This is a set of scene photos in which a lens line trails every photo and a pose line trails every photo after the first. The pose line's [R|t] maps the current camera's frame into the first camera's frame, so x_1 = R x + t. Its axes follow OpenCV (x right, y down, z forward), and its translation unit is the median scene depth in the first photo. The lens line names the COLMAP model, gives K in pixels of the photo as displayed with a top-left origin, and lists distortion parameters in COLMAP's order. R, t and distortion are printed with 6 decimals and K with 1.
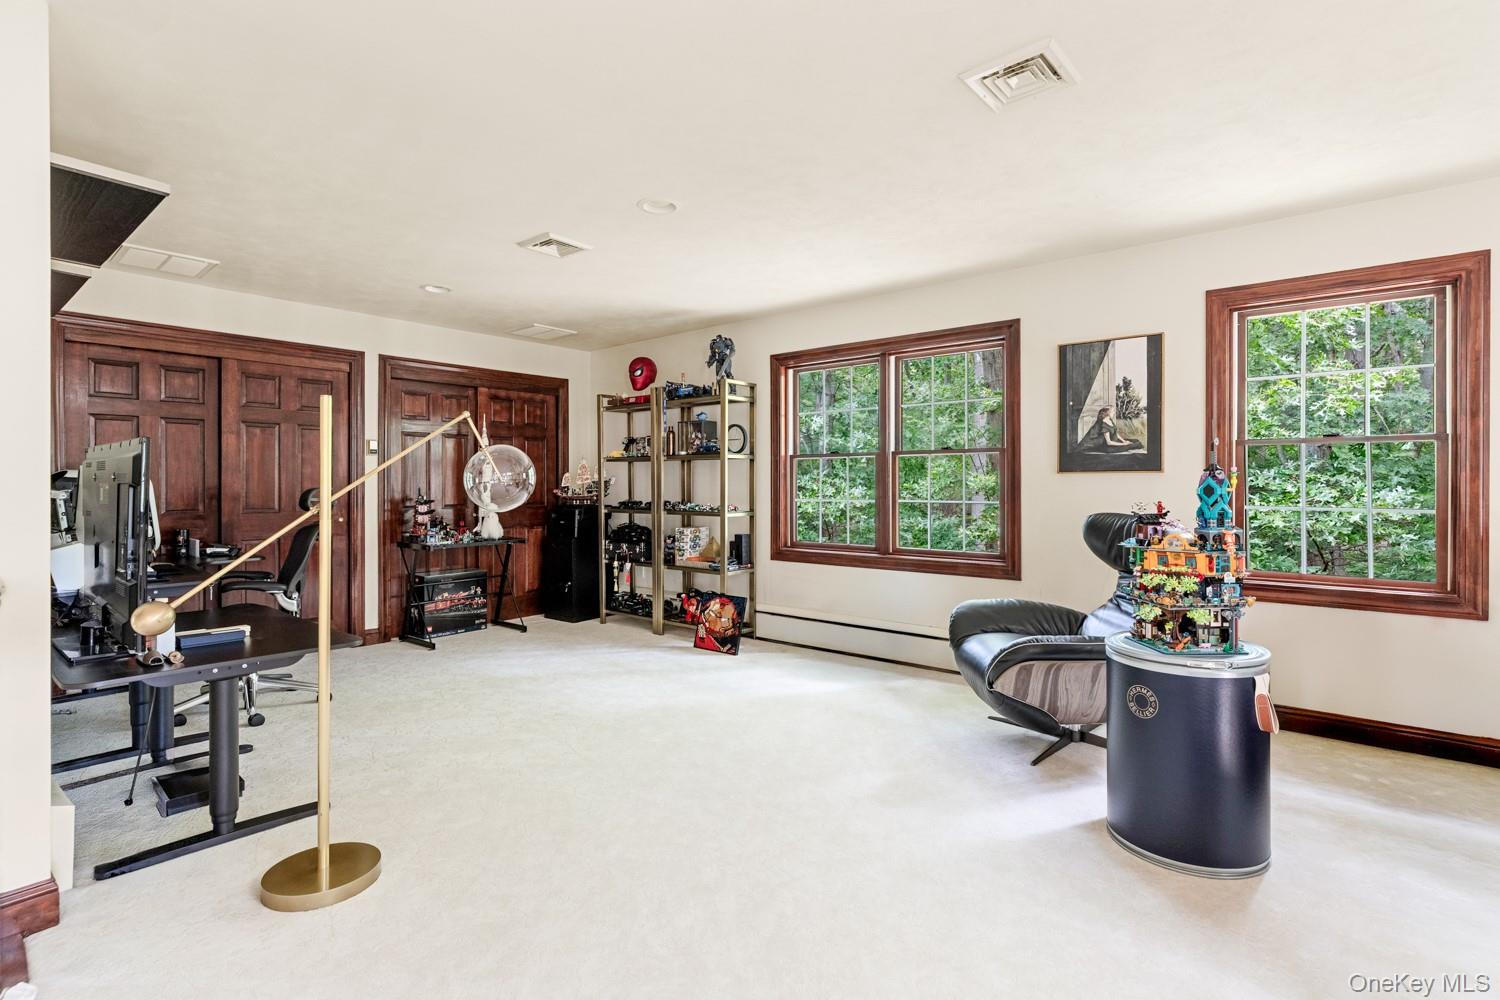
lens RADIAL K [[723.6, 0, 753.2], [0, 723.6, 499.6], [0, 0, 1]] dist [-0.002618, 0.000317]
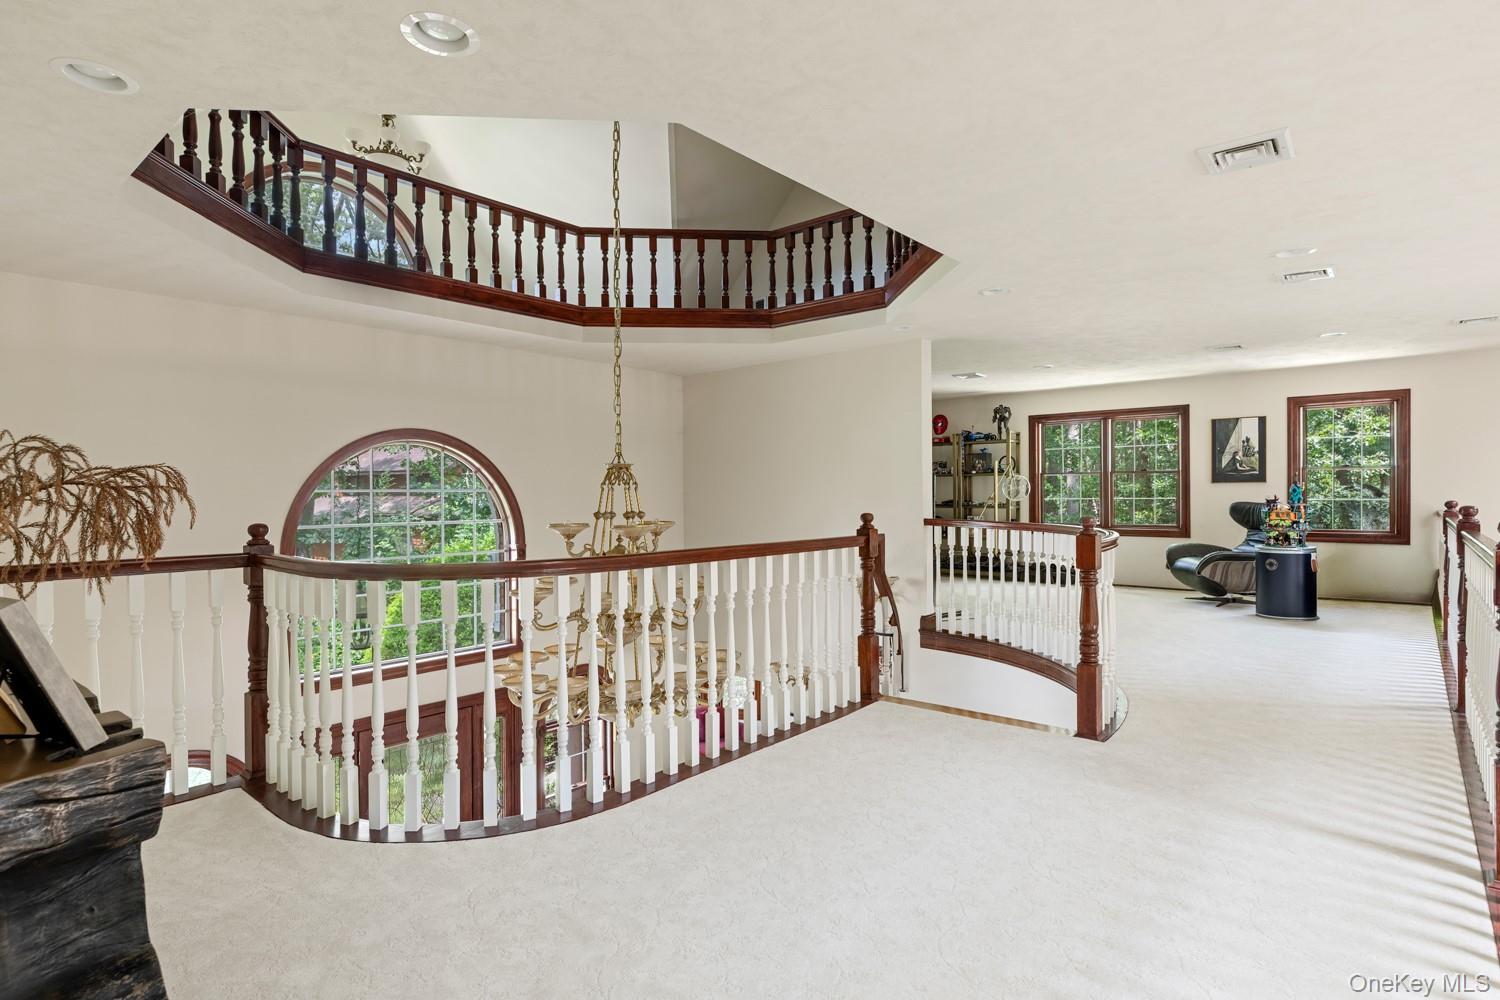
lens RADIAL K [[781.7, 0, 746.9], [0, 781.7, 506.5], [0, 0, 1]] dist [-0.001043, 0.001536]
pose [[0.999685, -0.008389, -0.023639, -0.856392], [0.008366, 0.999964, -0.001104, 0.020347], [0.023648, 0.000906, 0.999720, -1.255458]]
